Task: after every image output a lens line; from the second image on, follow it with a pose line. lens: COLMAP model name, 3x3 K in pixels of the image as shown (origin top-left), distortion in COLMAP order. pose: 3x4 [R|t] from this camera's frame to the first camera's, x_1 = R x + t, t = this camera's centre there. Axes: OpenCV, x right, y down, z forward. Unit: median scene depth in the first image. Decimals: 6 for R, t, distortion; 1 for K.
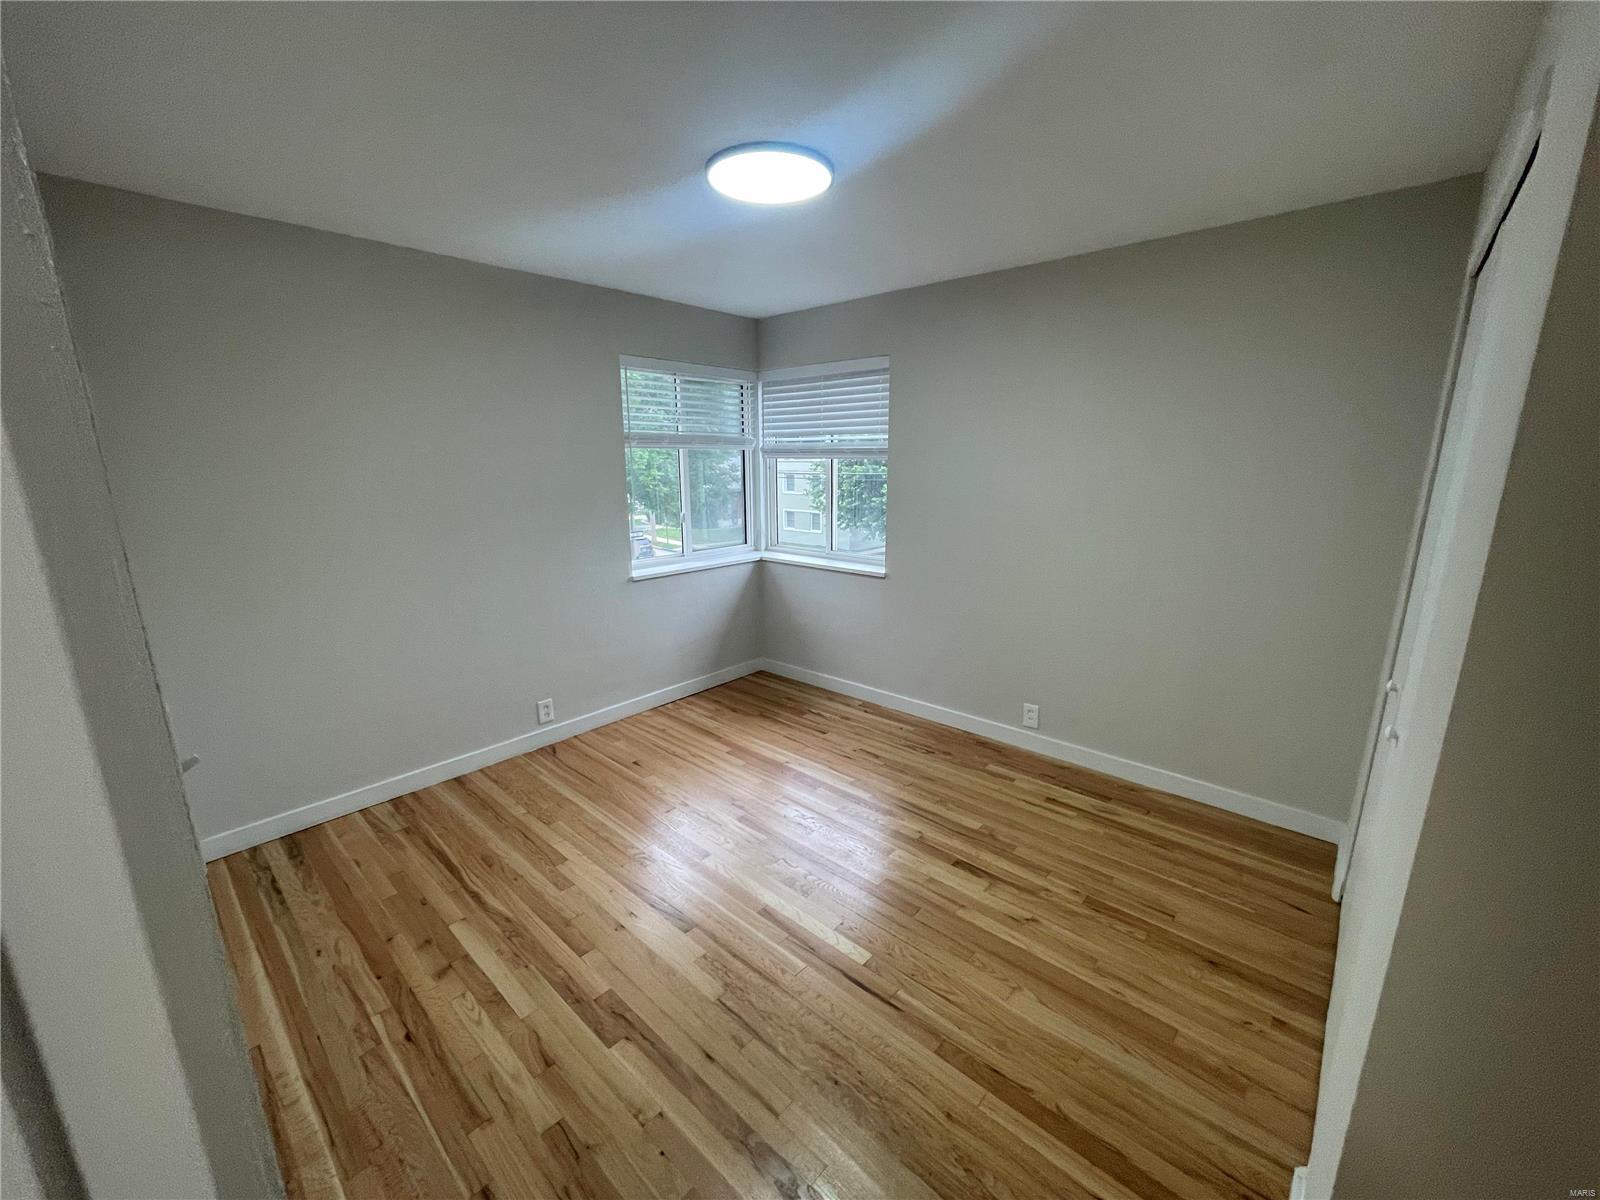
lens RADIAL K [[641.6, 0, 800.9], [0, 641.6, 604.4], [0, 0, 1]] dist [-0.014978, -0.000517]
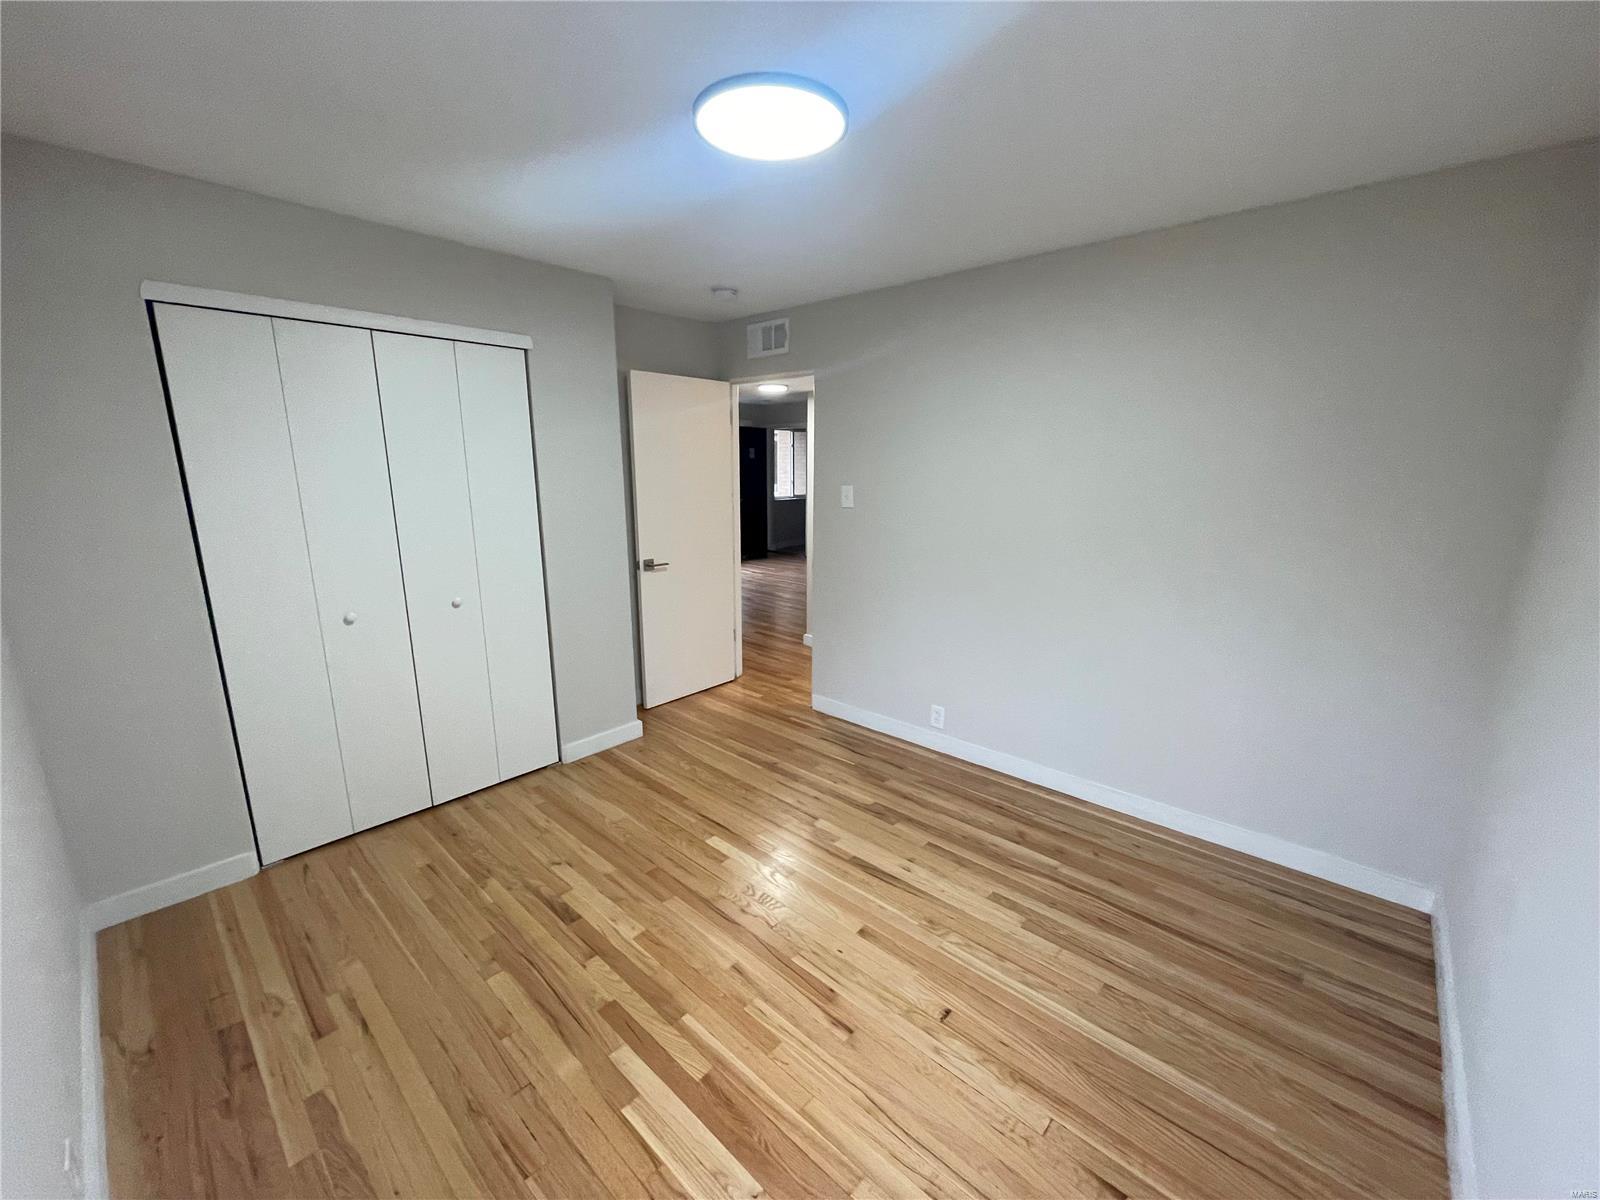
lens RADIAL K [[641.6, 0, 801.8], [0, 641.6, 599.4], [0, 0, 1]] dist [-0.014978, -0.000517]
pose [[-0.999993, -0.002791, -0.002643, -0.075887], [-0.003646, 0.906328, 0.422560, -0.424813], [0.001216, 0.422567, -0.906331, 1.860199]]
